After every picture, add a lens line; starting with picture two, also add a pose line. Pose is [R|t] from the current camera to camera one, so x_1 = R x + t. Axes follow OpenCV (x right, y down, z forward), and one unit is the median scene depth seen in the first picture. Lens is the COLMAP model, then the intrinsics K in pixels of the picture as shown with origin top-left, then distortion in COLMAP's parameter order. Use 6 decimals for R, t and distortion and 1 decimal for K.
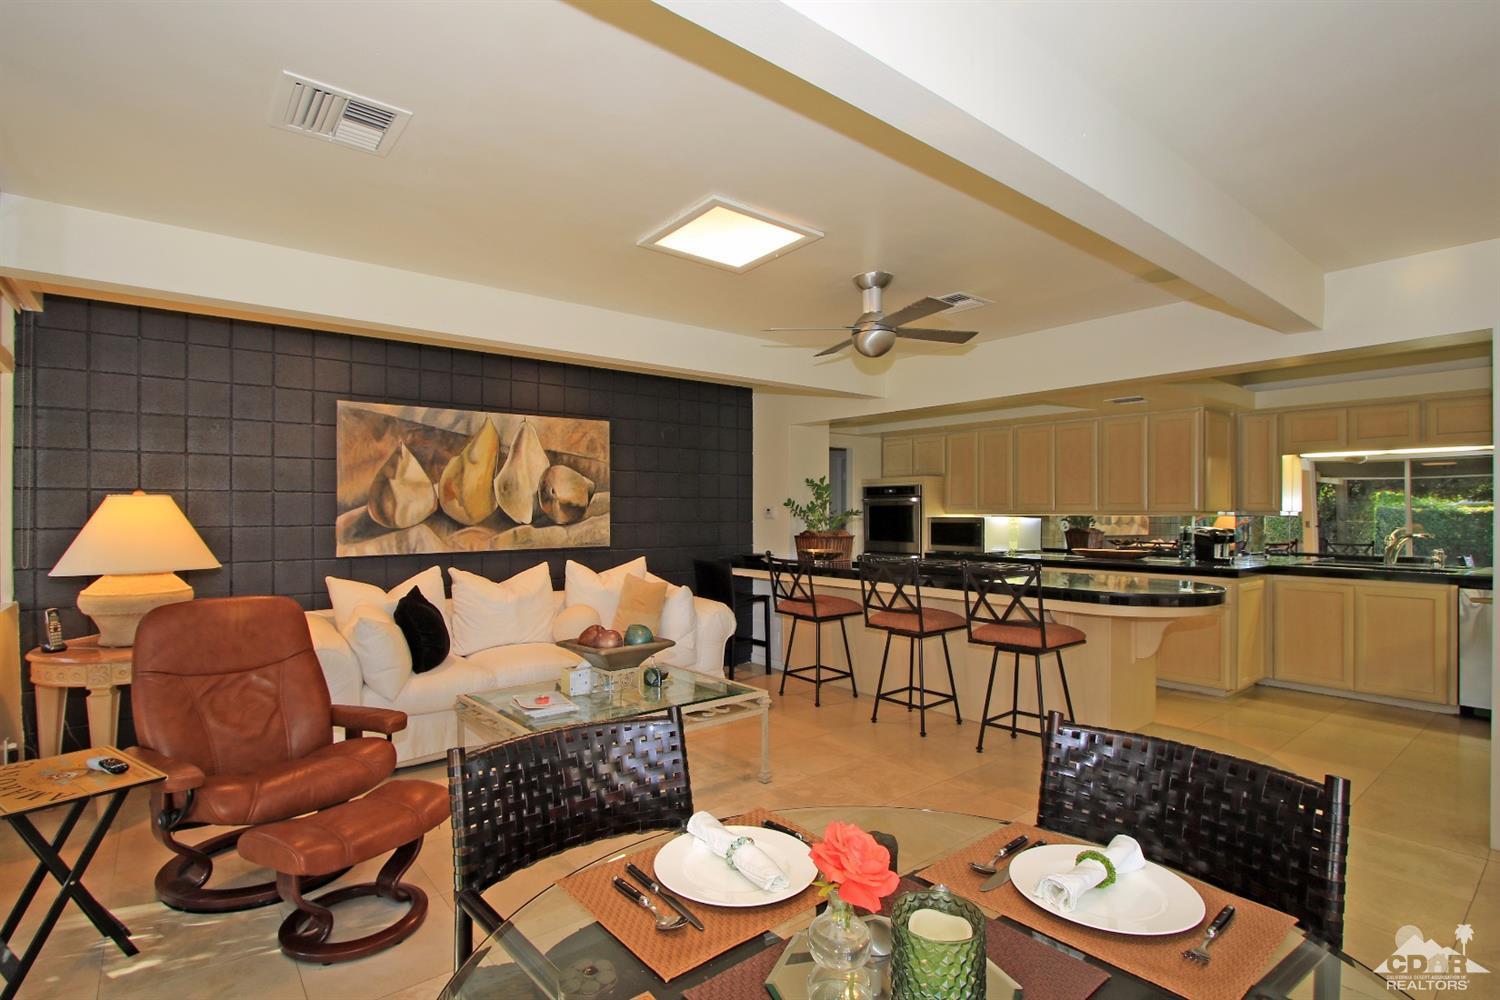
lens RADIAL K [[724.8, 0, 744.3], [0, 724.8, 505.3], [0, 0, 1]] dist [-0.022232, 0.004132]
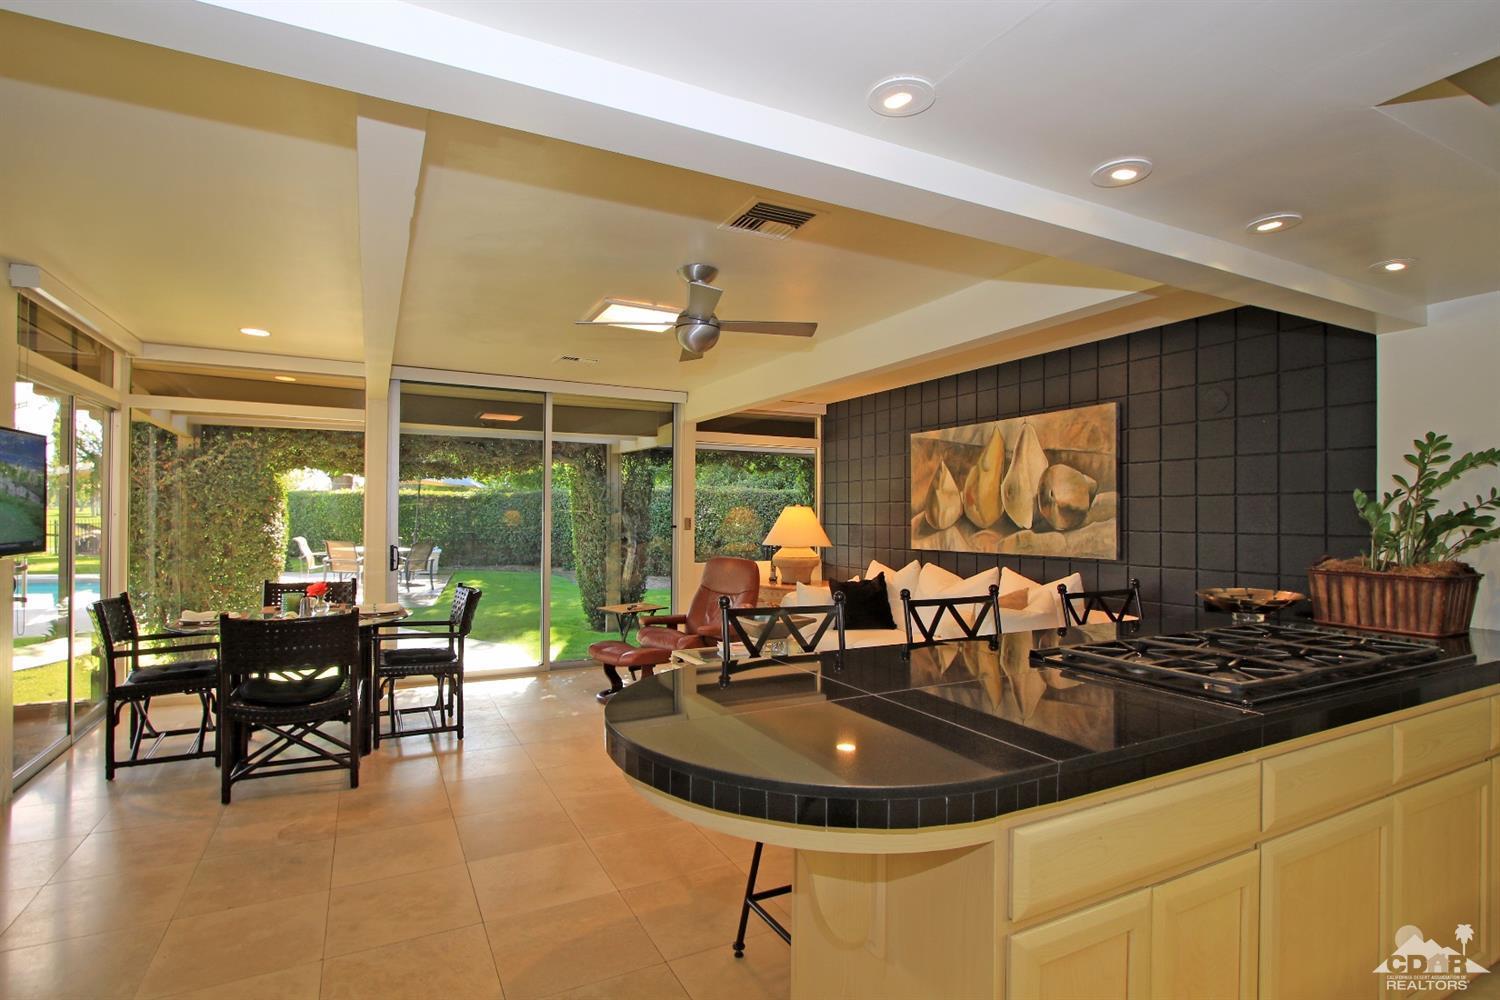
lens RADIAL K [[730.0, 0, 732.8], [0, 730.0, 512.8], [0, 0, 1]] dist [-0.017673, 0.006196]
pose [[-0.215149, -0.005973, -0.976563, 0.738205], [0.001367, 0.999978, -0.006417, 0.010235], [0.976580, -0.002716, -0.215137, 0.832979]]
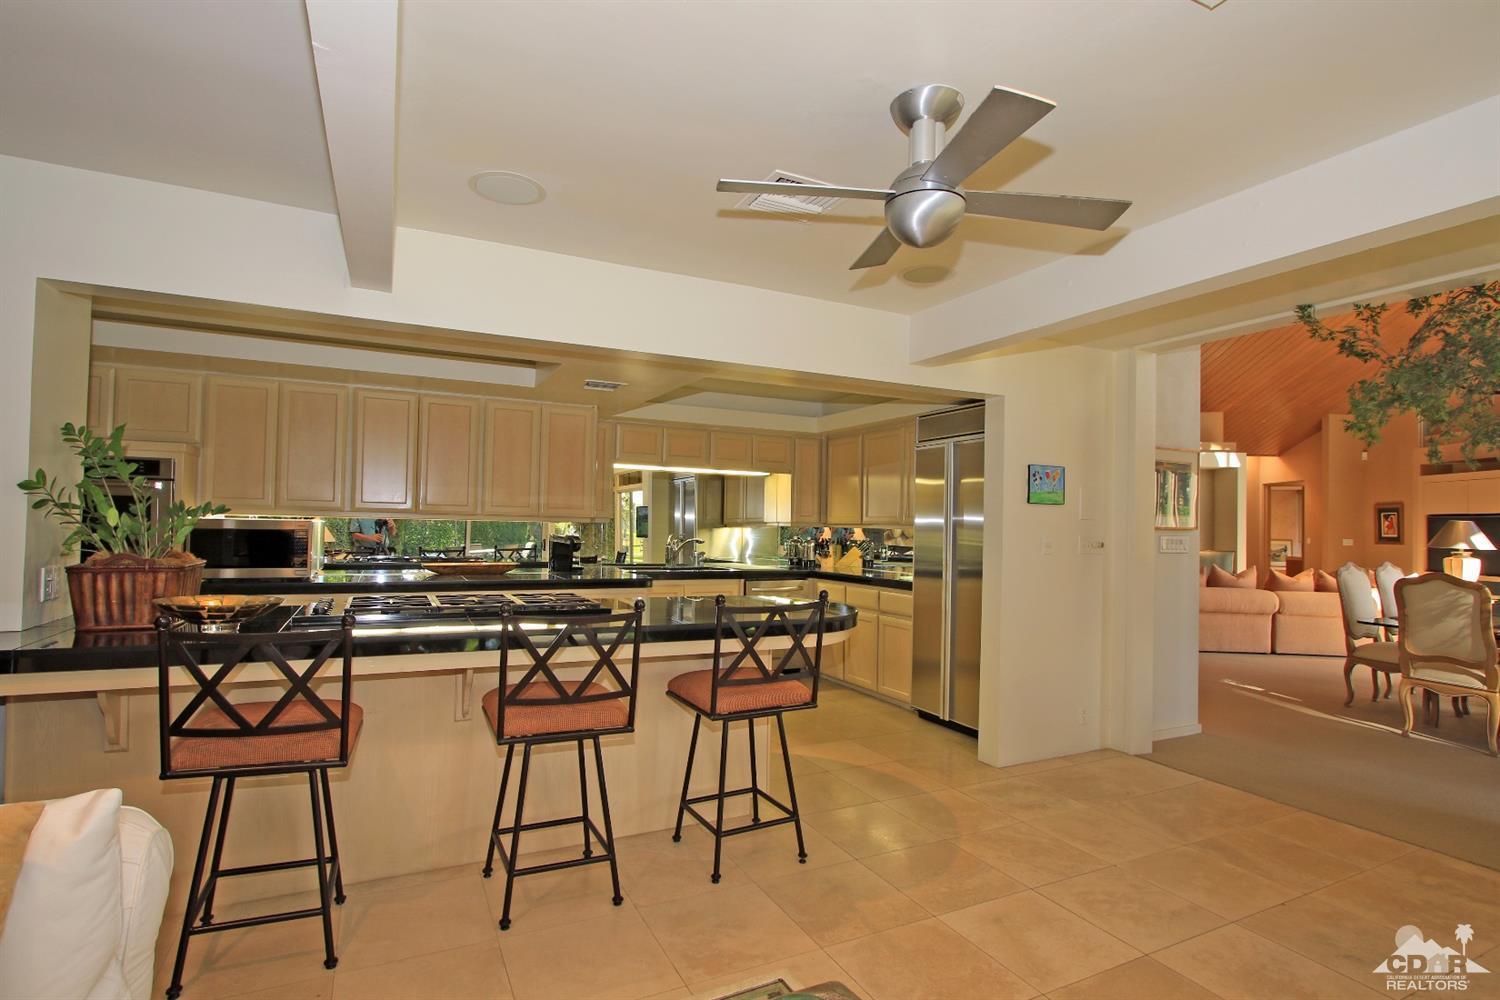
lens RADIAL K [[730.0, 0, 739.9], [0, 730.0, 502.8], [0, 0, 1]] dist [-0.017673, 0.006196]
pose [[0.215840, 0.029068, 0.975996, -0.269625], [-0.029940, 0.999284, -0.023141, 0.006404], [-0.975970, -0.024227, 0.216555, 0.673194]]
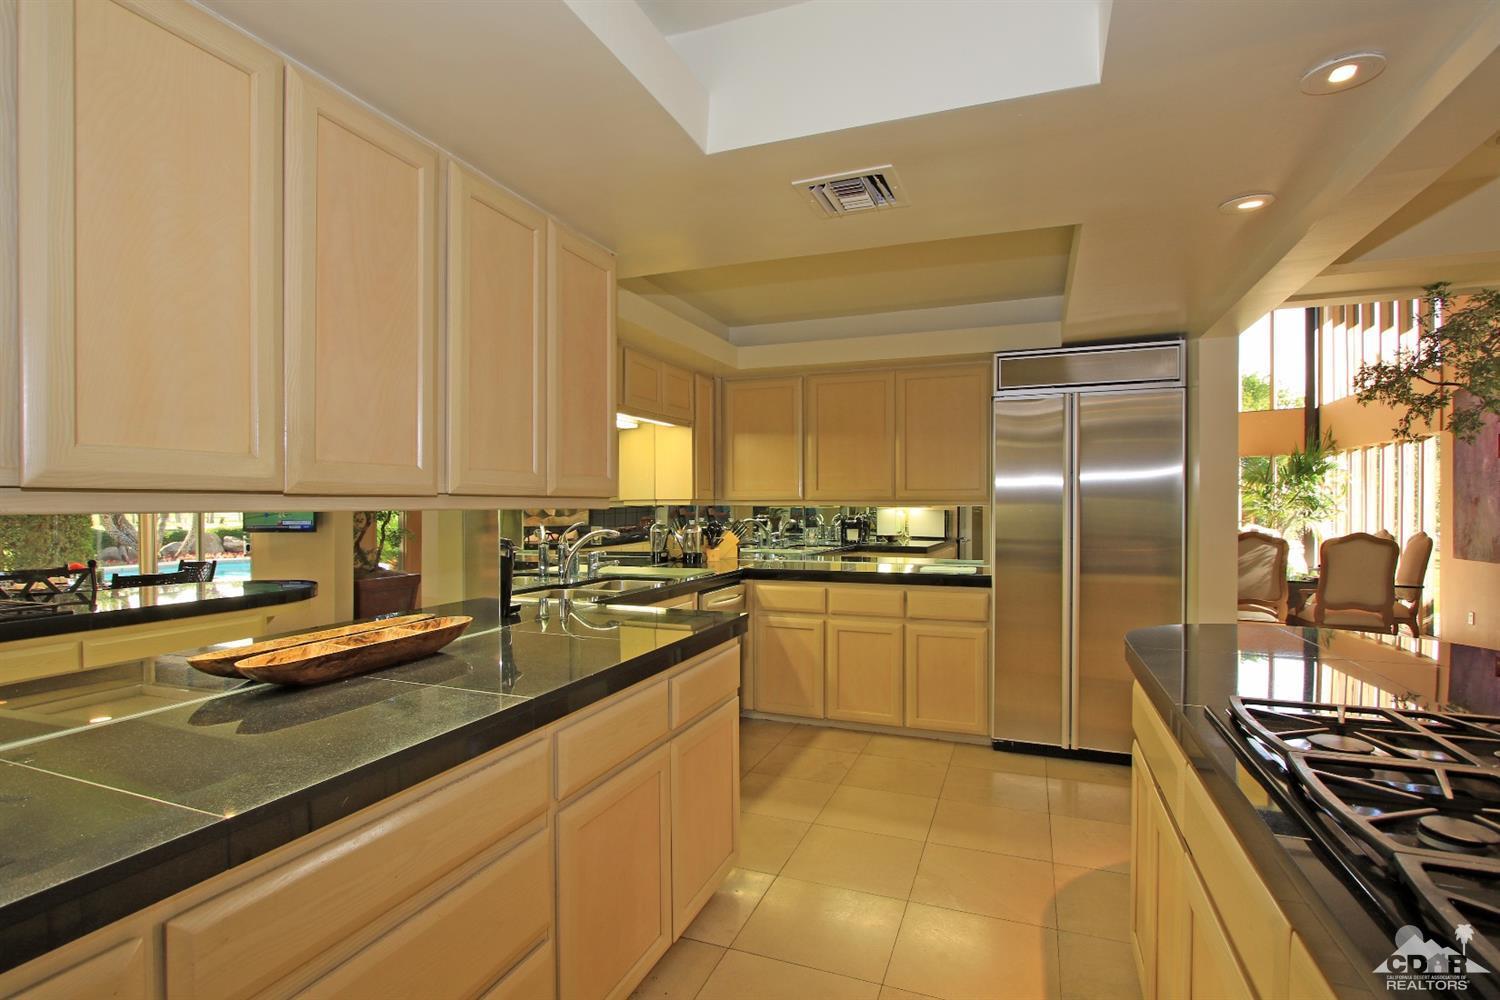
lens RADIAL K [[730.0, 0, 743.5], [0, 730.0, 503.9], [0, 0, 1]] dist [-0.017673, 0.006196]
pose [[-0.499077, -0.003951, 0.866549, 0.254402], [-0.011715, 0.999929, -0.002188, 0.015961], [-0.866478, -0.011243, -0.499088, 1.276076]]
